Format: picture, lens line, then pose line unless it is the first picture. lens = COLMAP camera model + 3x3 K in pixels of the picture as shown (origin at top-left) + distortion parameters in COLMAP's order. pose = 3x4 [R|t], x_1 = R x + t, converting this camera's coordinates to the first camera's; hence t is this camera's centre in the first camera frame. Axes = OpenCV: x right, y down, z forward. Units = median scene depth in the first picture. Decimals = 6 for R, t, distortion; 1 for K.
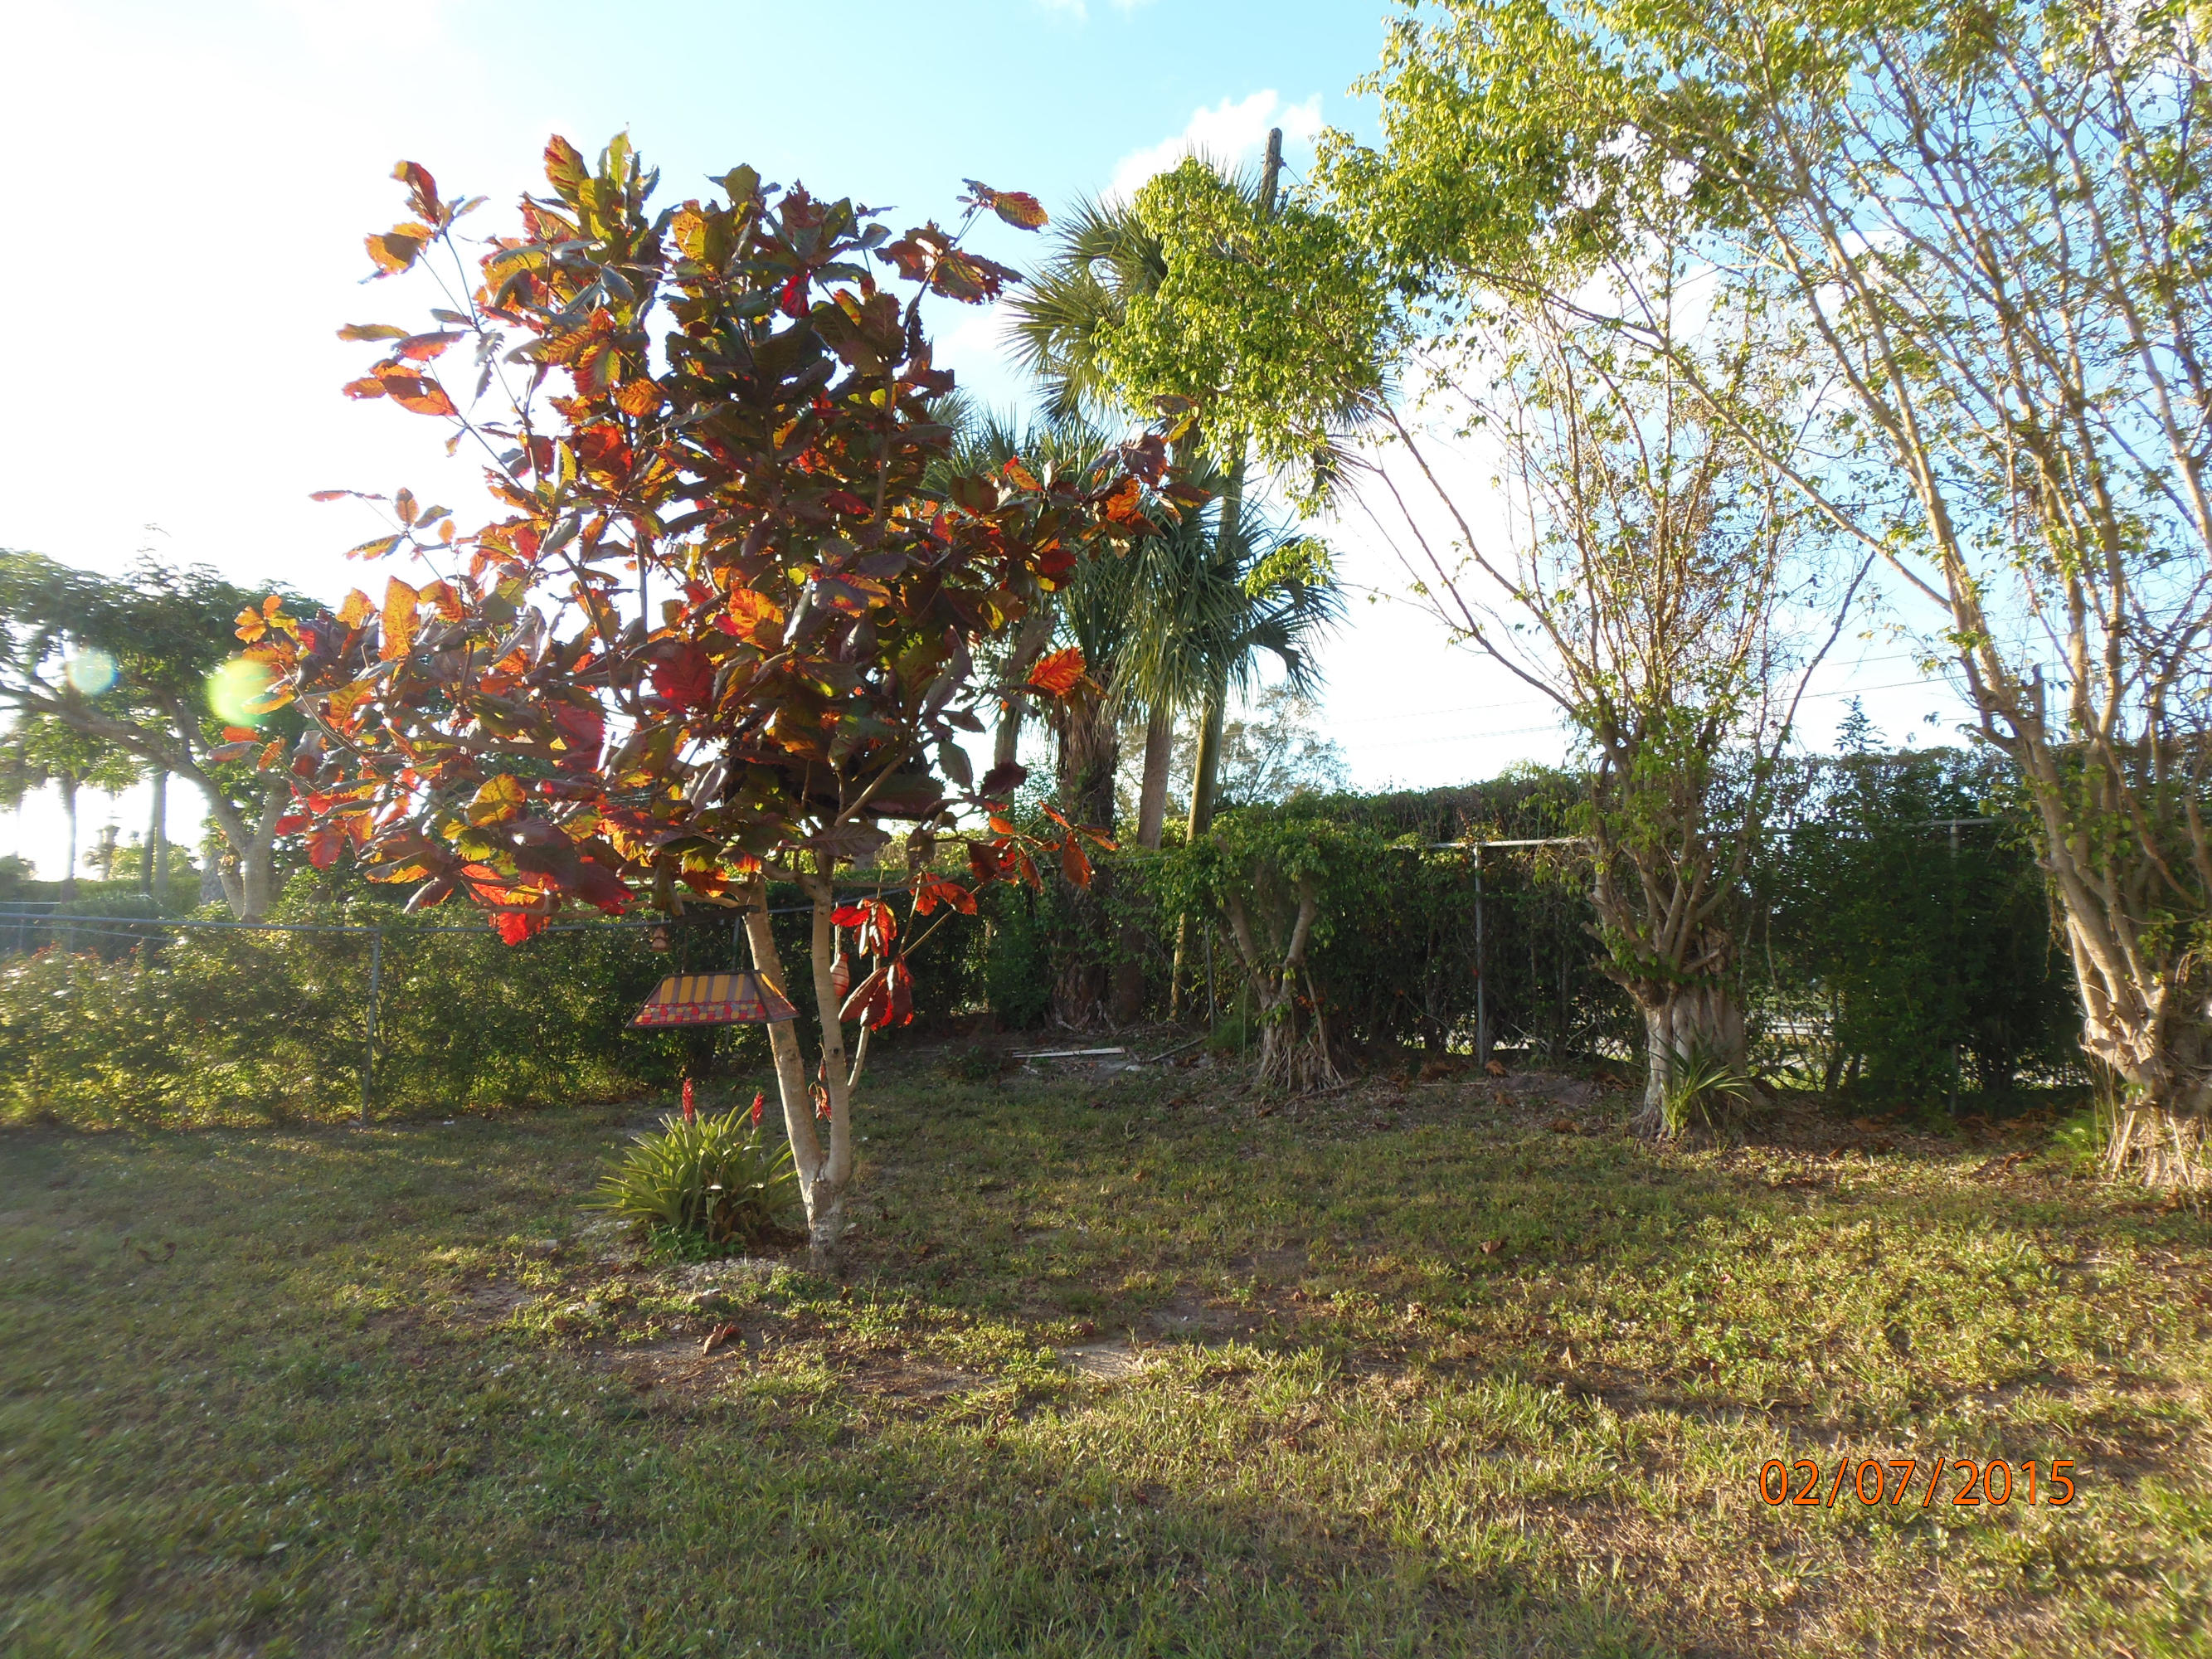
lens RADIAL K [[1563.7, 0, 1109.1], [0, 1563.7, 834.1], [0, 0, 1]] dist [-0.034014, -0.001647]
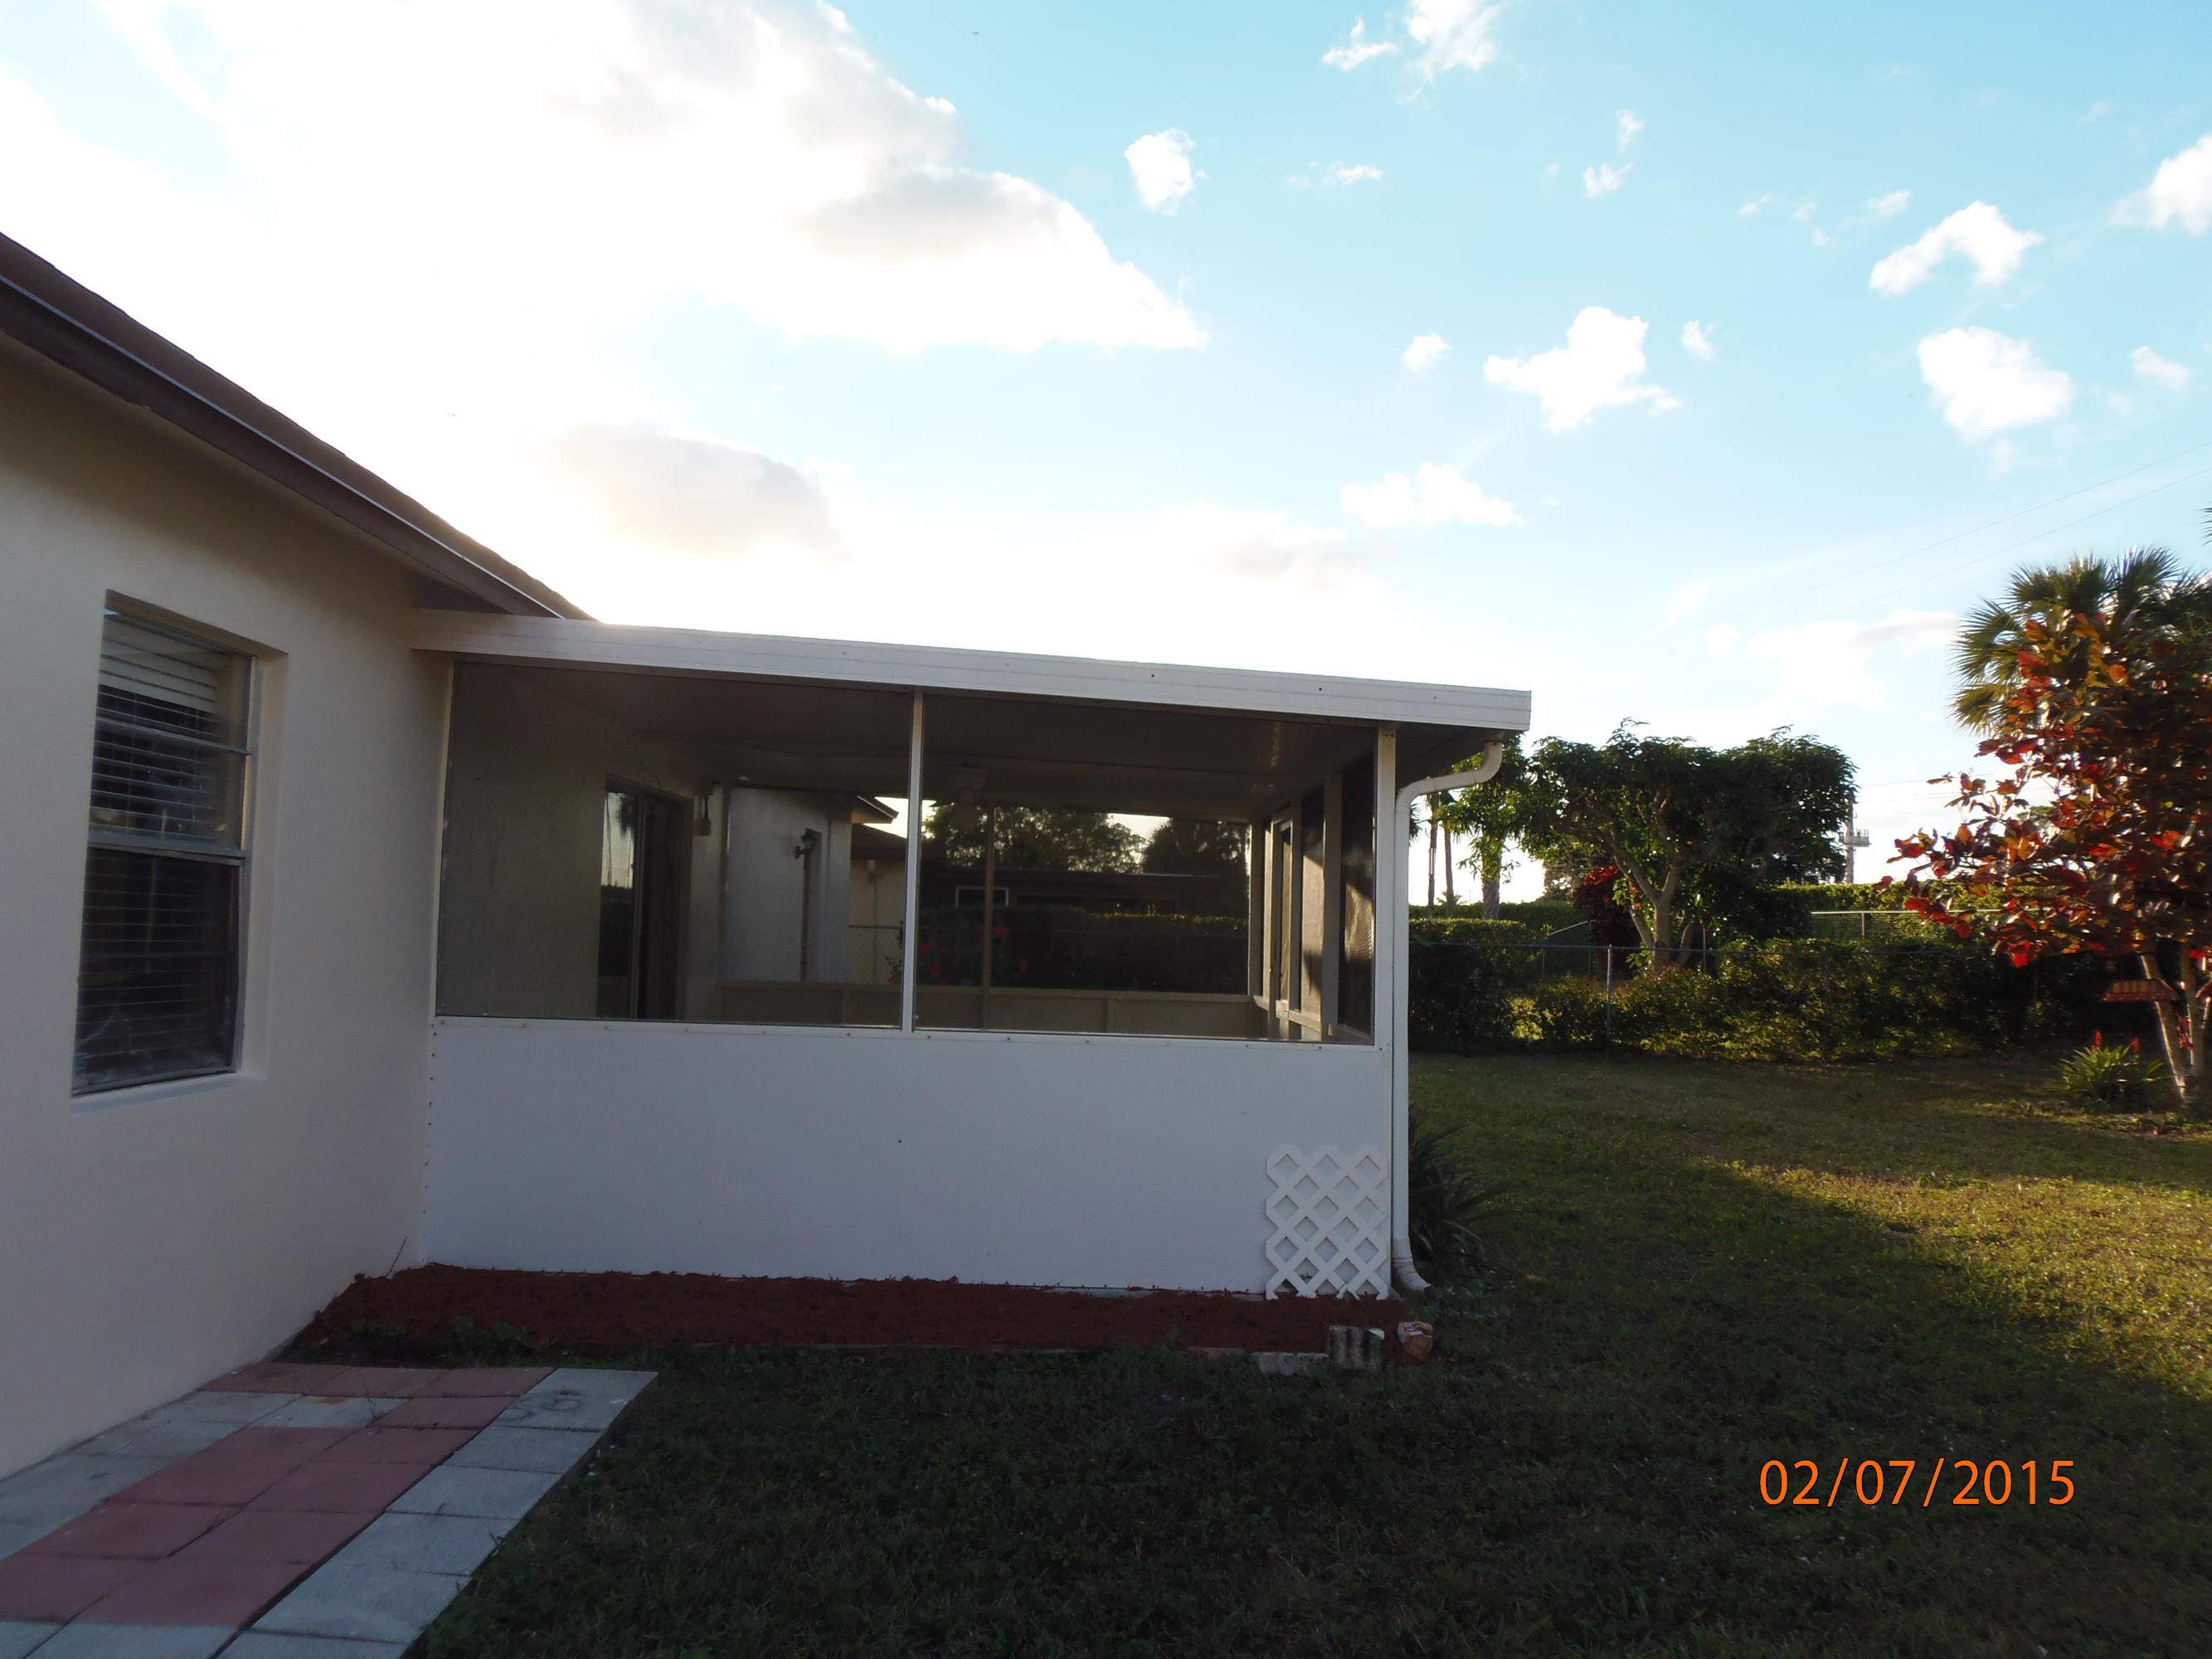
lens RADIAL K [[1610.3, 0, 1117.1], [0, 1610.3, 825.9], [0, 0, 1]] dist [-0.009125, -0.006477]
pose [[0.813473, -0.048713, -0.579559, -0.060447], [0.046698, 0.998740, -0.018400, -0.103311], [0.579725, -0.012097, 0.814723, -1.128215]]
